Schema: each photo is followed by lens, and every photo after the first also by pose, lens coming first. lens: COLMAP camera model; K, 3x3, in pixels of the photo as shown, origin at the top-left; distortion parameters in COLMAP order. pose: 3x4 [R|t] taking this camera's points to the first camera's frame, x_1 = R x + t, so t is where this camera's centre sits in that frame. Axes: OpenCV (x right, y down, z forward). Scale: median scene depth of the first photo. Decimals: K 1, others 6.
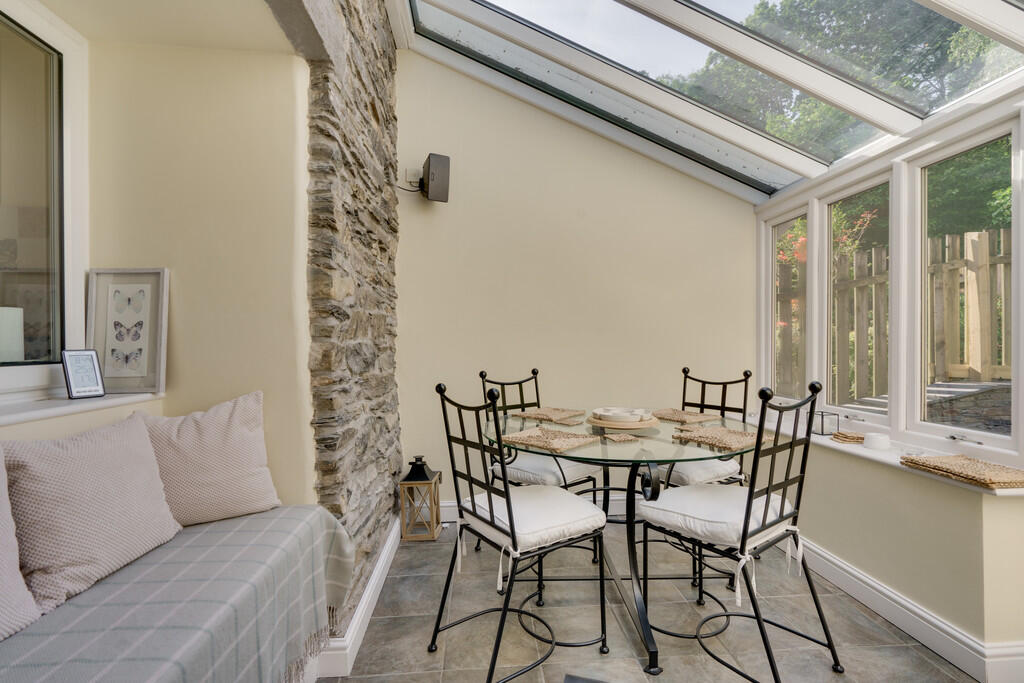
lens RADIAL K [[462.0, 0, 514.5], [0, 462.0, 343.6], [0, 0, 1]] dist [-0.005523, 0.001780]
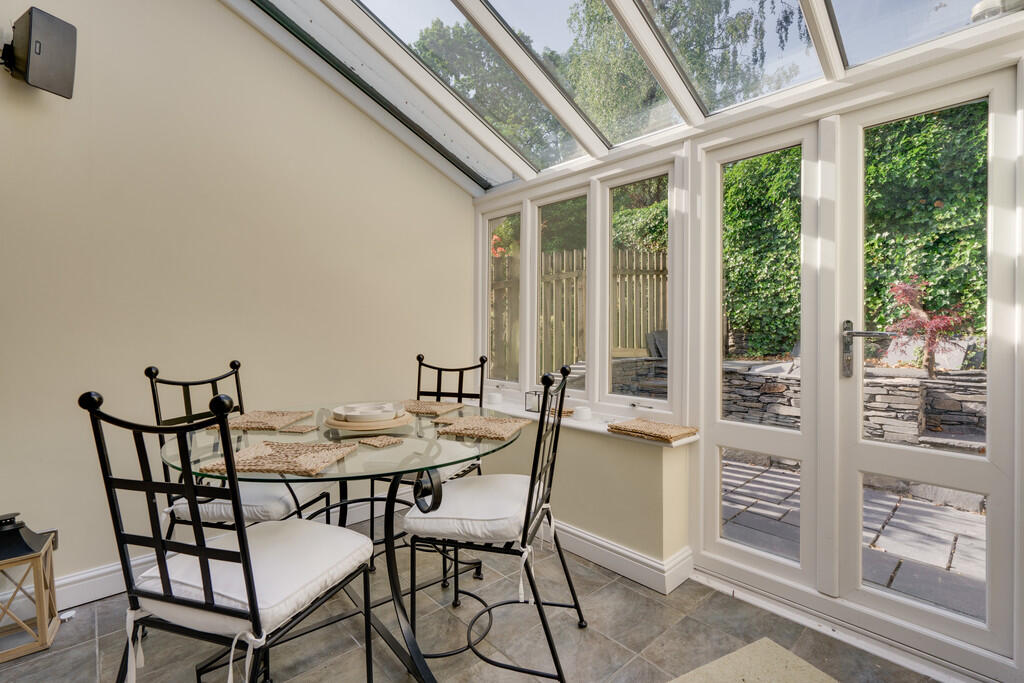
lens RADIAL K [[462.0, 0, 509.0], [0, 462.0, 336.0], [0, 0, 1]] dist [-0.005523, 0.001780]
pose [[0.783155, 0.001496, 0.621825, -0.096093], [-0.008746, 0.999925, 0.008610, 0.005527], [-0.621766, -0.012181, 0.783109, 0.196763]]
